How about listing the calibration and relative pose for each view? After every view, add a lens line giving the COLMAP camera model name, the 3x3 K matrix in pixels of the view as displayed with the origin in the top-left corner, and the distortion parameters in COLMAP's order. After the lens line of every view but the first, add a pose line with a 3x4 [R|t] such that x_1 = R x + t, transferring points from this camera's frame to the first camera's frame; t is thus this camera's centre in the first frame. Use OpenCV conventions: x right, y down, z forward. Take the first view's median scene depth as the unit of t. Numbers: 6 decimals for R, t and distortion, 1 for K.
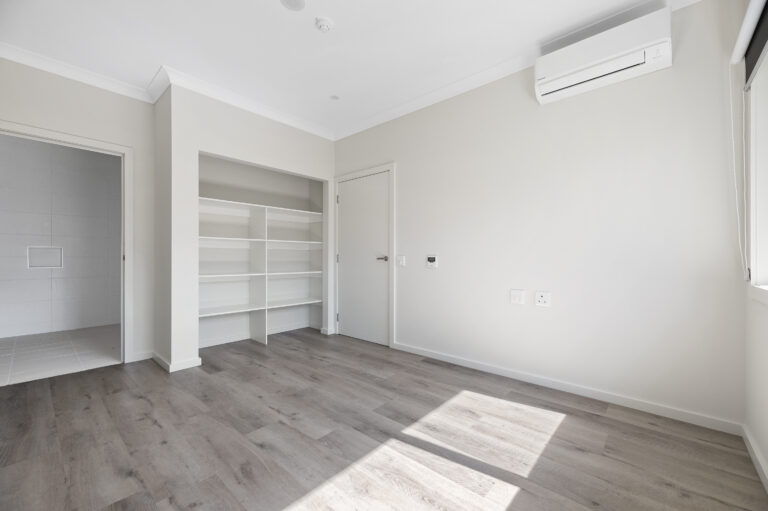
lens RADIAL K [[309.8, 0, 384.2], [0, 309.8, 258.9], [0, 0, 1]] dist [-0.000701, -0.000115]
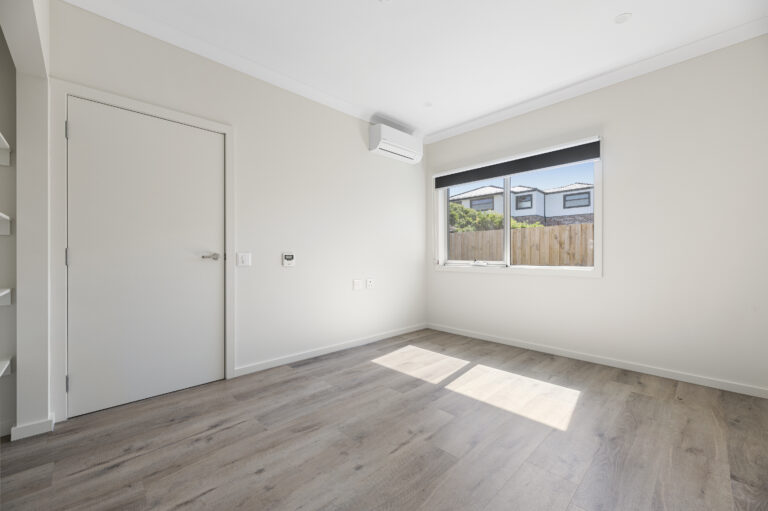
lens RADIAL K [[309.8, 0, 384.2], [0, 309.8, 258.9], [0, 0, 1]] dist [-0.000701, -0.000115]
pose [[0.084857, -0.011069, 0.996332, -0.918058], [0.003078, 0.999936, 0.010847, -0.003411], [-0.996388, 0.002146, 0.084885, 0.781112]]
